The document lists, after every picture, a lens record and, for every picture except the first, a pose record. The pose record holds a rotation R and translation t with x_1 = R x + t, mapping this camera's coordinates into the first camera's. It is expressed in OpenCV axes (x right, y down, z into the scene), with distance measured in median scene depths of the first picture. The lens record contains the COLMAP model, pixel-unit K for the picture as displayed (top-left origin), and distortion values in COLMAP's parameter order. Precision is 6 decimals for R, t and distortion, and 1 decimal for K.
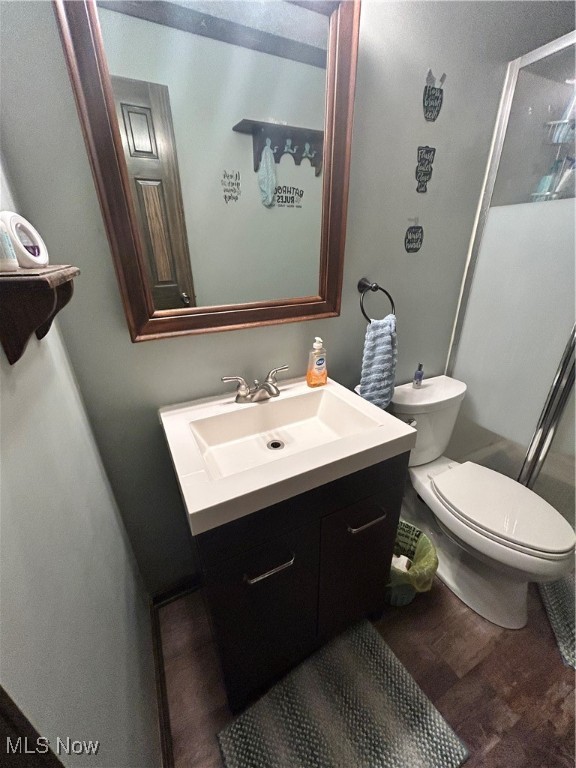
lens RADIAL K [[308.8, 0, 288.7], [0, 308.8, 384.5], [0, 0, 1]] dist [-0.001205, 0.000567]
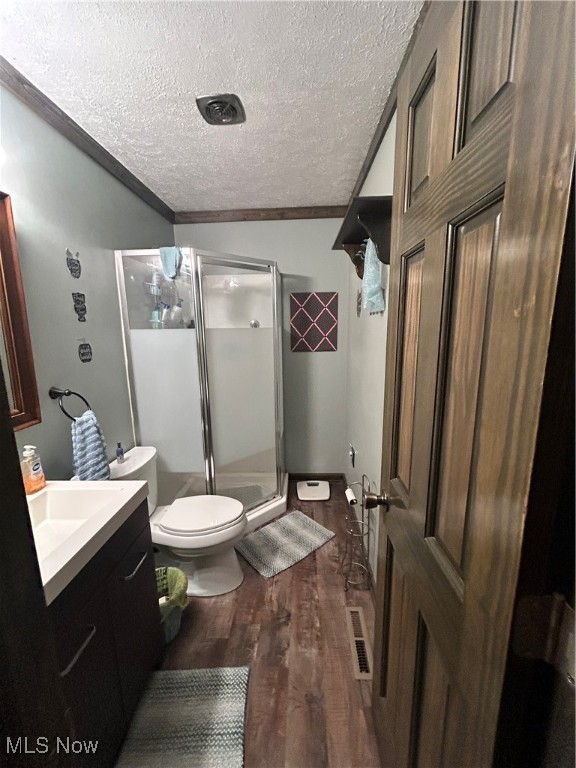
lens RADIAL K [[308.8, 0, 288.6], [0, 308.8, 383.7], [0, 0, 1]] dist [-0.001205, 0.000567]
pose [[0.490060, -0.147420, 0.859132, -0.332503], [0.363531, 0.930359, -0.047721, 0.025386], [-0.792266, 0.335708, 0.509524, -0.318266]]
